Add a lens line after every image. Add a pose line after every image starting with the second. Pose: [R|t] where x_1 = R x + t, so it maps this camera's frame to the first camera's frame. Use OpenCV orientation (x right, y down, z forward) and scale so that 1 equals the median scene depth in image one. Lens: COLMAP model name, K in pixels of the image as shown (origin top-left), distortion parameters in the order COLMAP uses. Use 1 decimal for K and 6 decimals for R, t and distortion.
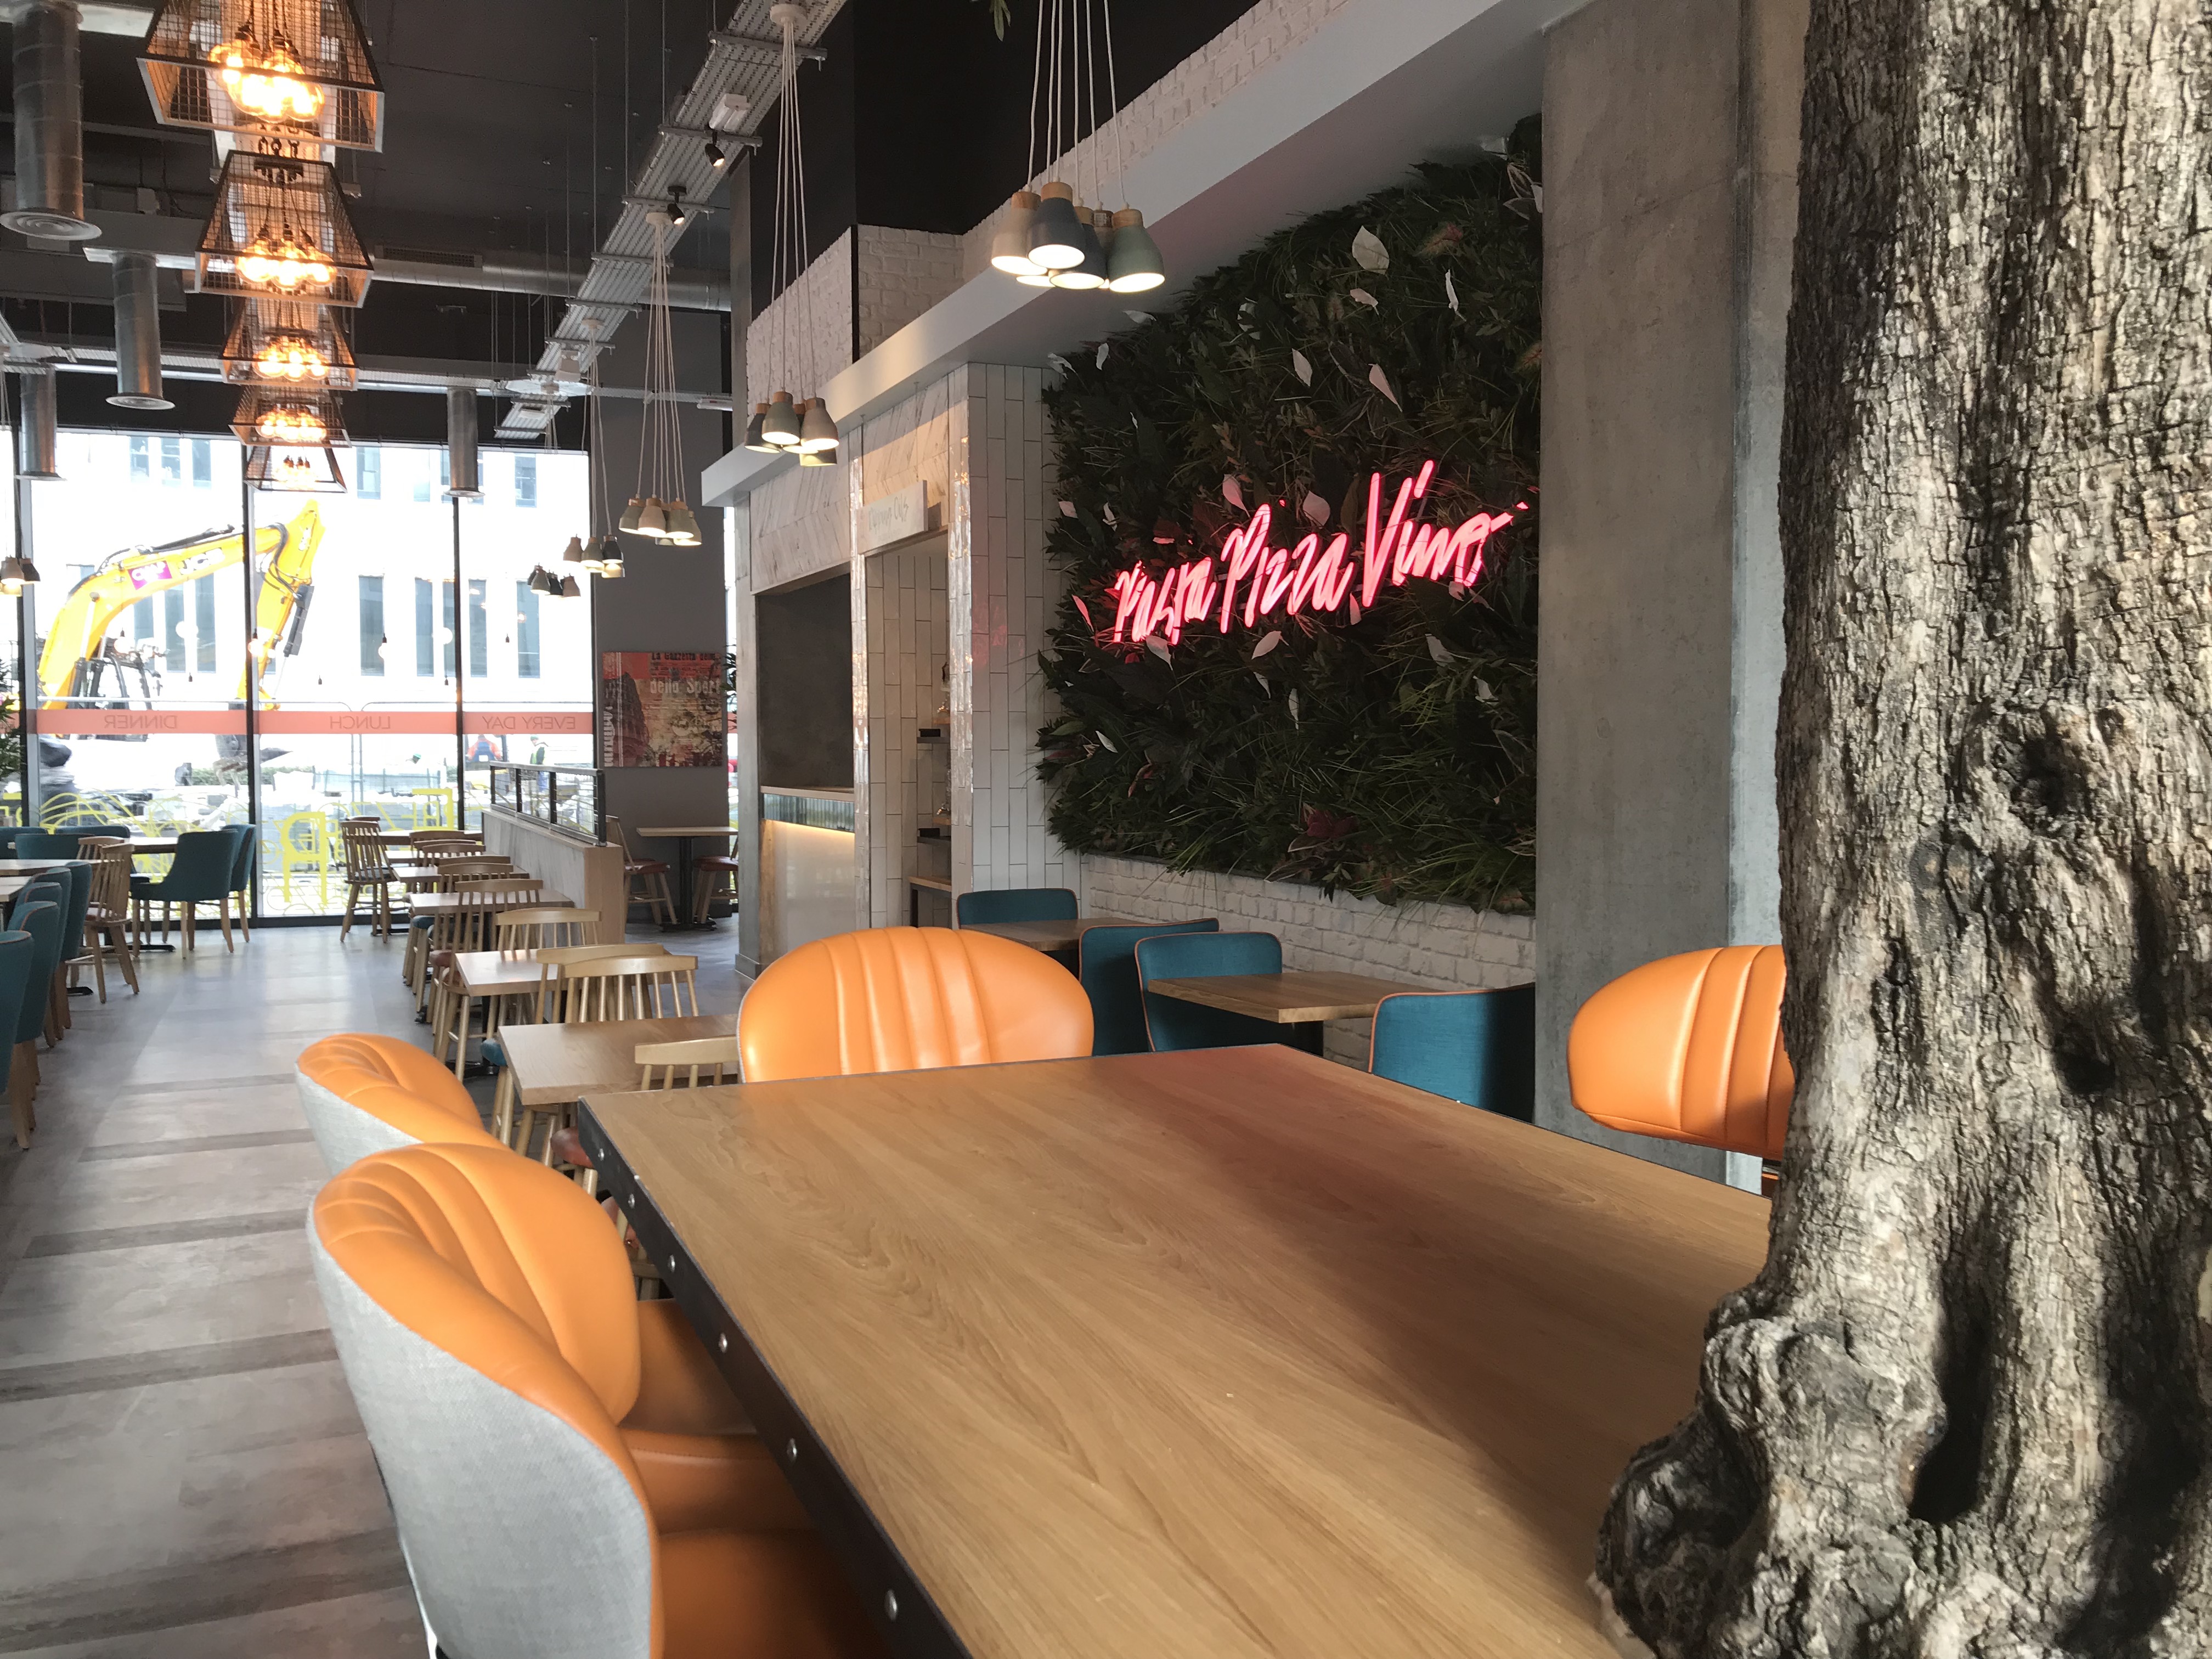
lens RADIAL K [[1804.9, 0, 1120.5], [0, 1804.9, 823.0], [0, 0, 1]] dist [0.042221, -0.050192]
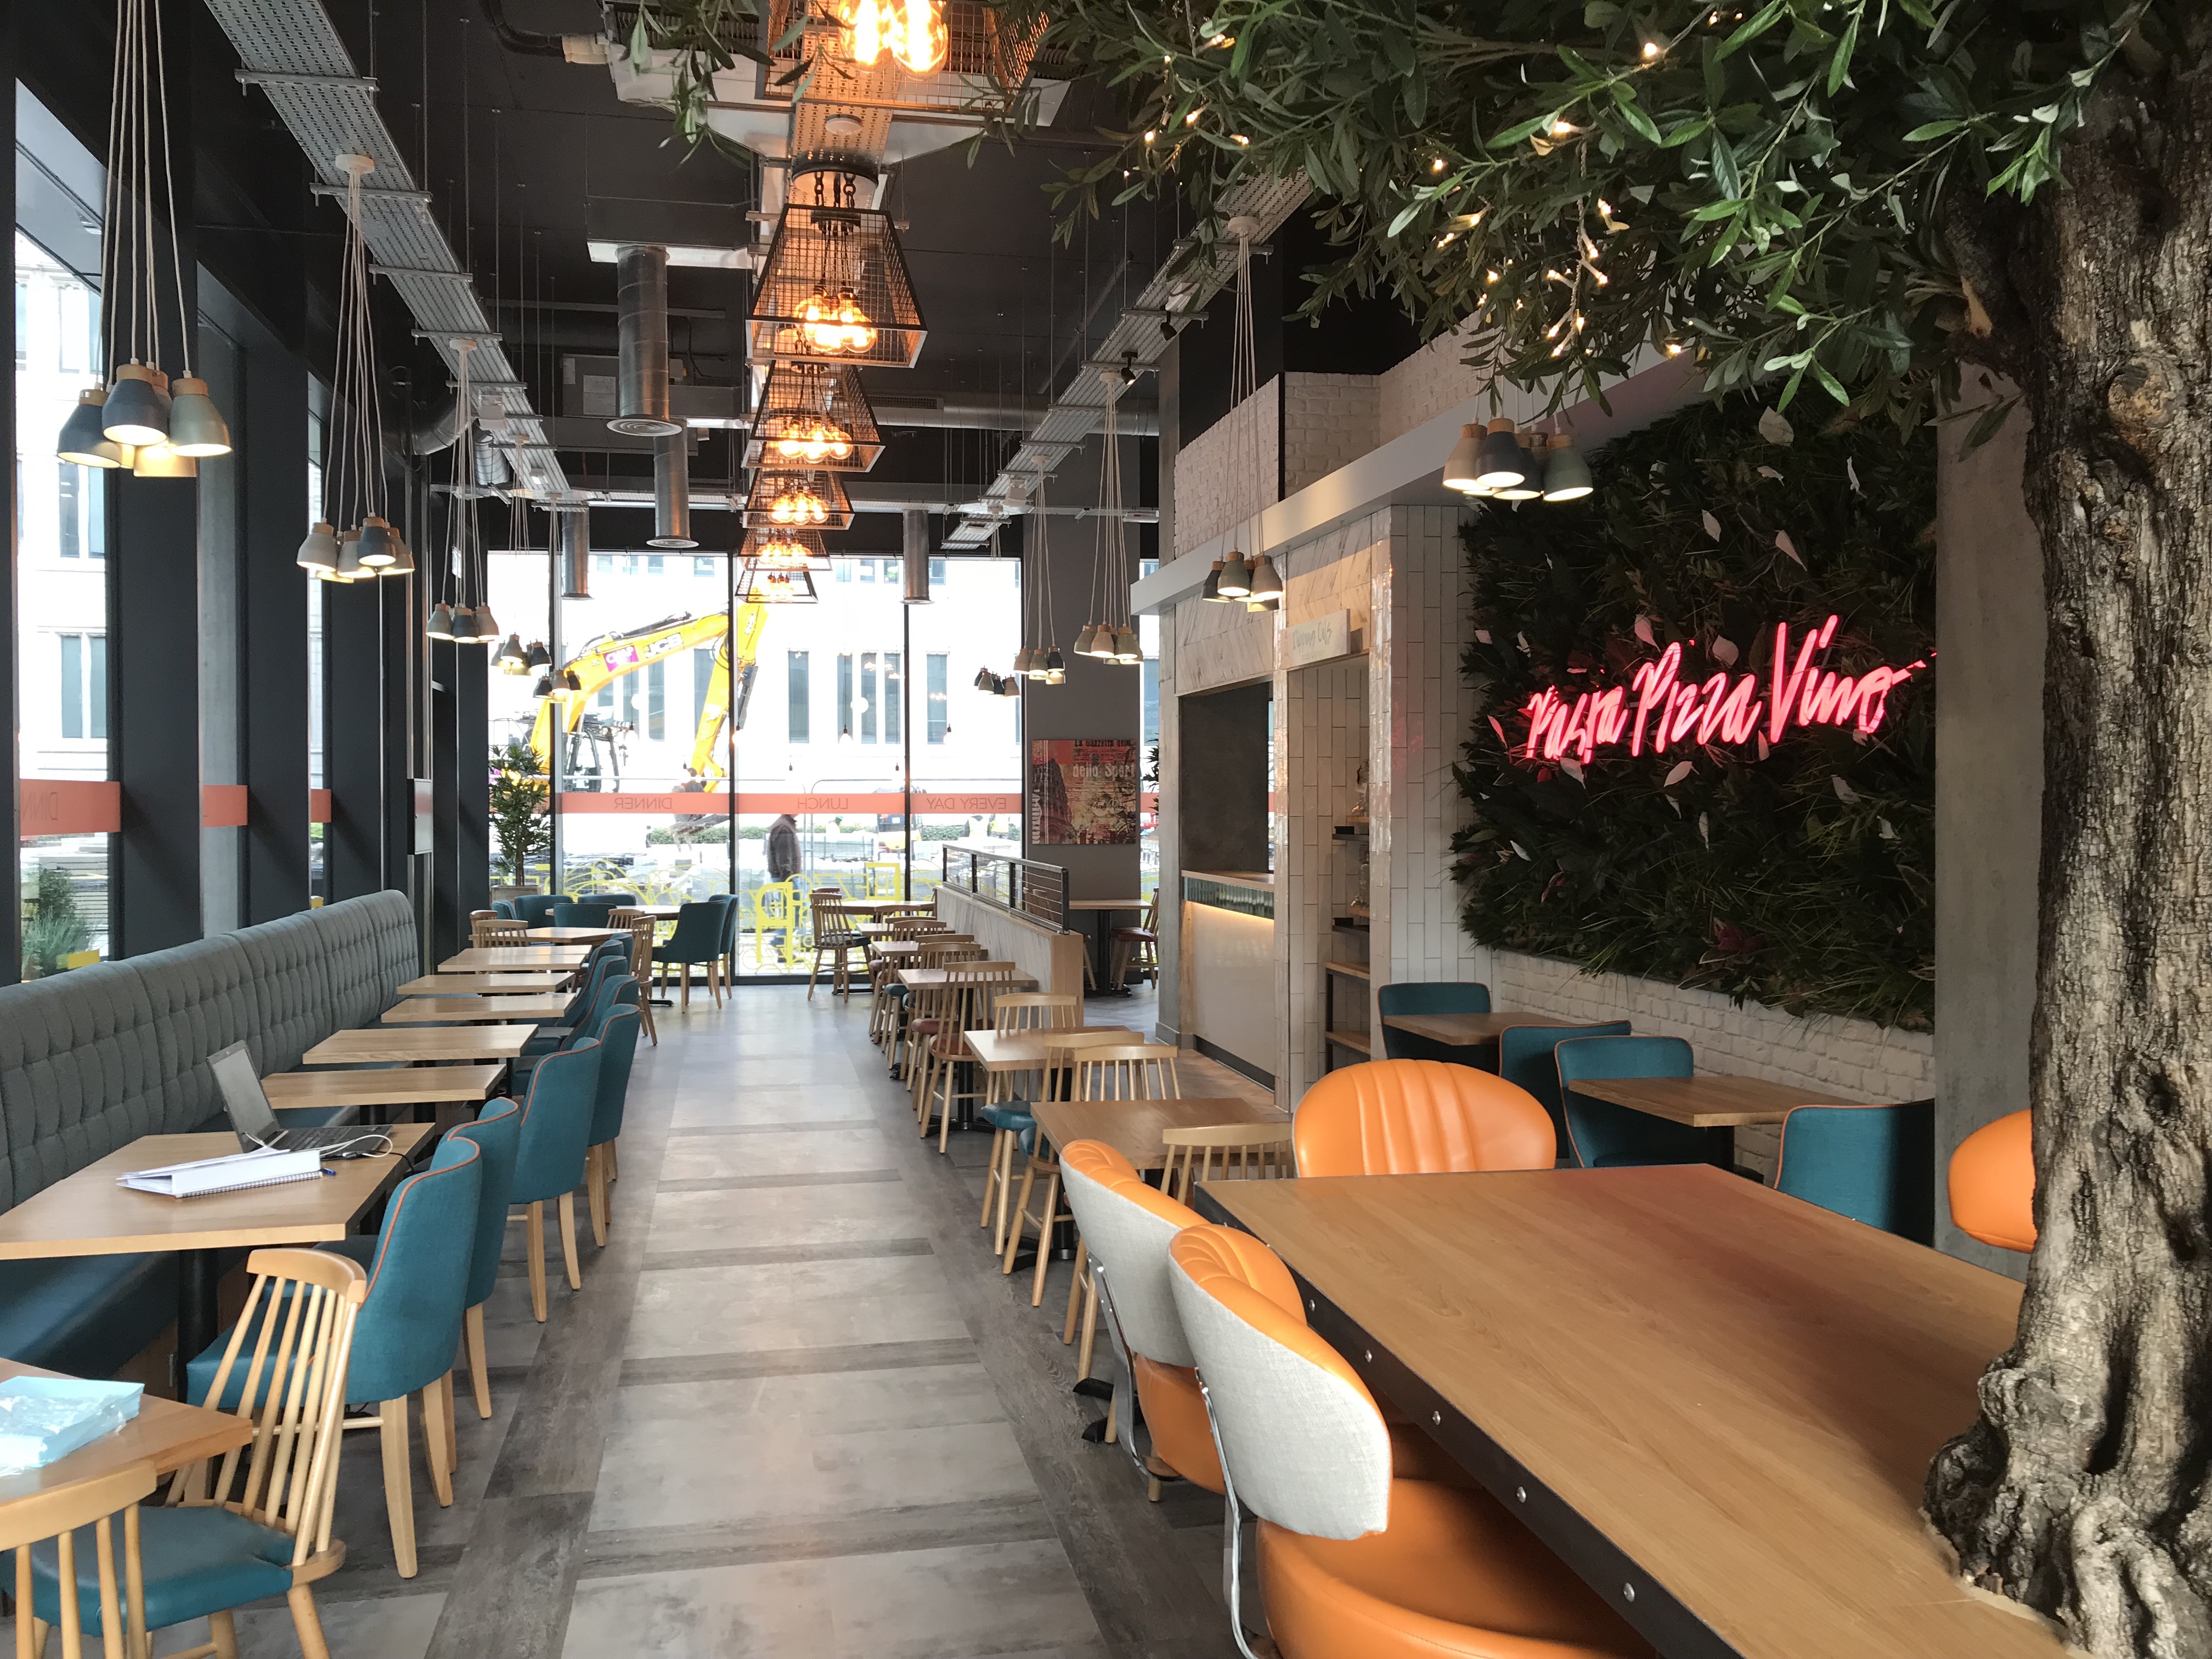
lens RADIAL K [[1829.5, 0, 1097.7], [0, 1829.5, 817.8], [0, 0, 1]] dist [0.005764, 0.022517]
pose [[0.976802, 0.001586, -0.214140, -0.028301], [-0.008130, 0.999526, -0.029684, -0.039956], [0.213992, 0.030736, 0.976352, -0.183725]]
